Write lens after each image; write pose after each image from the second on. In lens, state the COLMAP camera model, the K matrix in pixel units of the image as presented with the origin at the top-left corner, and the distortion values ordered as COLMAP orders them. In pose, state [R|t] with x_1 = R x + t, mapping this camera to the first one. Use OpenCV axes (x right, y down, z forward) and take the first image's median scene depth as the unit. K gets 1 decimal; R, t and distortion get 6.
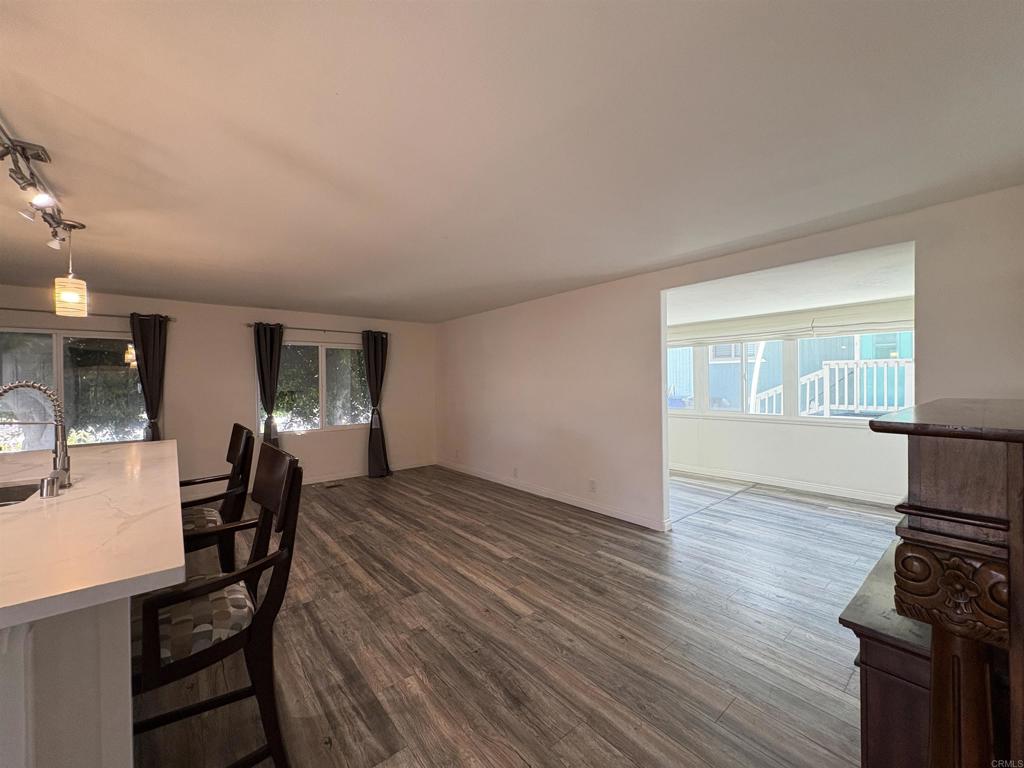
lens RADIAL K [[408.2, 0, 512.4], [0, 408.2, 382.6], [0, 0, 1]] dist [0.001092, 0.000190]
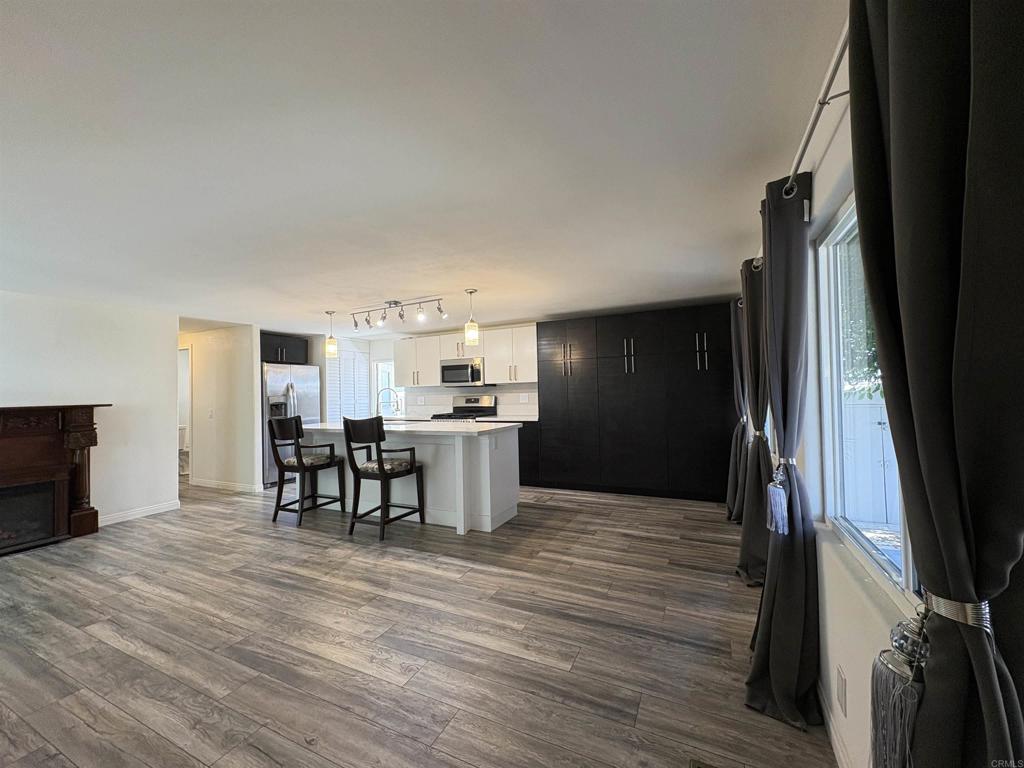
lens RADIAL K [[408.2, 0, 512.0], [0, 408.2, 382.6], [0, 0, 1]] dist [0.001092, 0.000190]
pose [[-0.909133, 0.023684, -0.415831, -0.410868], [0.033982, 0.999271, -0.017381, 0.021277], [0.415116, -0.029933, -0.909276, 2.035702]]
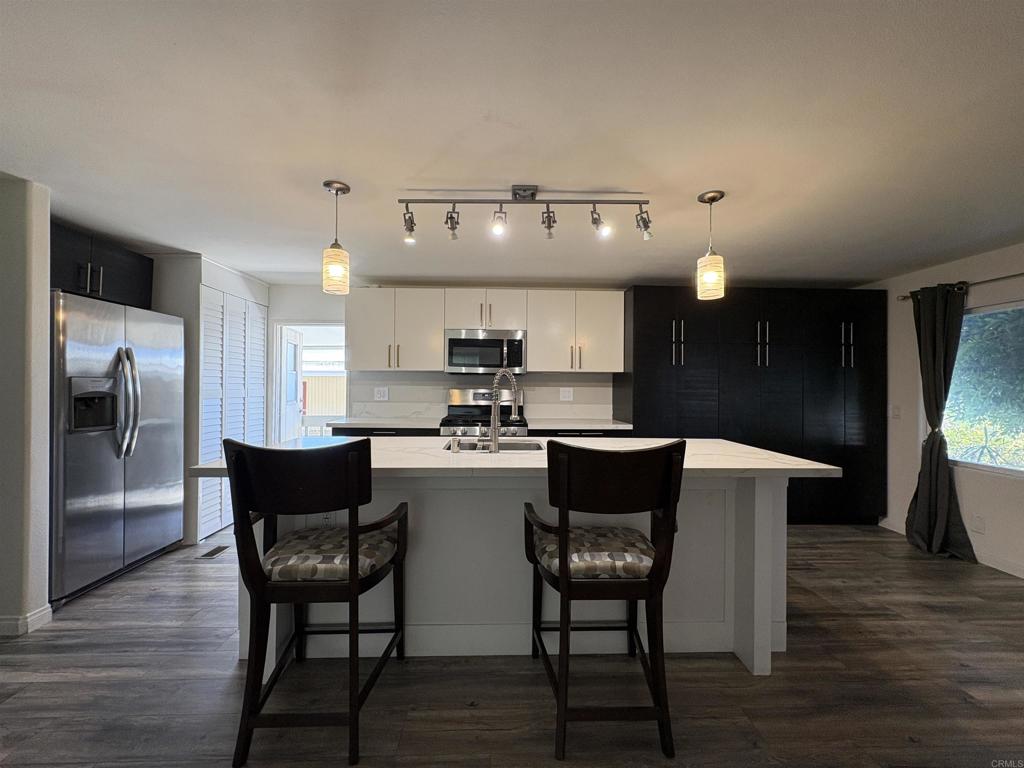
lens RADIAL K [[408.2, 0, 511.8], [0, 408.2, 382.4], [0, 0, 1]] dist [0.001092, 0.000190]
pose [[-0.613340, 0.000744, -0.789819, -0.074962], [-0.005507, 0.999971, 0.005218, 0.016712], [0.789800, 0.007550, -0.613318, 0.948168]]
